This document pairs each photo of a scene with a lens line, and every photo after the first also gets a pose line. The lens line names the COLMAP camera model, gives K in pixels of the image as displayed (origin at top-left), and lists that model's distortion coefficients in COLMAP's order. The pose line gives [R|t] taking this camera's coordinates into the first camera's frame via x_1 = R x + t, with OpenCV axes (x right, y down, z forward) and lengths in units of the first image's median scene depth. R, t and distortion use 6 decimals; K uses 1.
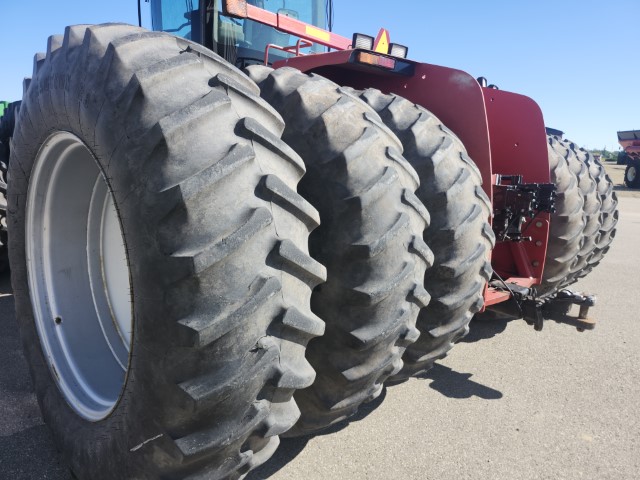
lens RADIAL K [[439.5, 0, 325.9], [0, 439.5, 240.4], [0, 0, 1]] dist [0.062715, -0.048266]
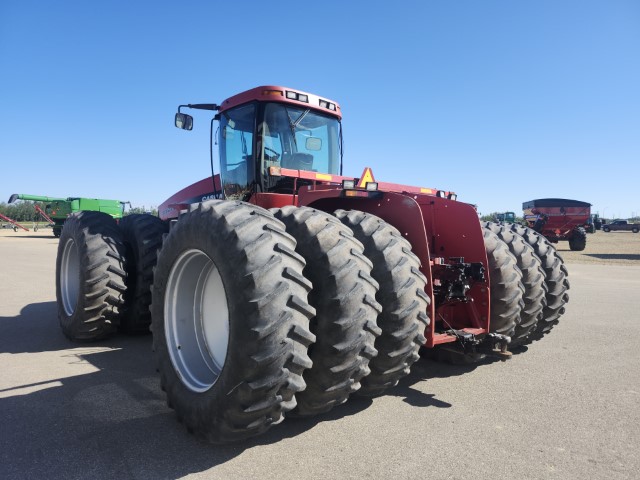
lens RADIAL K [[439.5, 0, 315.7], [0, 439.5, 239.6], [0, 0, 1]] dist [0.062715, -0.048266]
pose [[0.993474, -0.035564, -0.108372, 0.209792], [0.016289, 0.984646, -0.173799, 0.086855], [0.112889, 0.170900, 0.978800, -0.984191]]
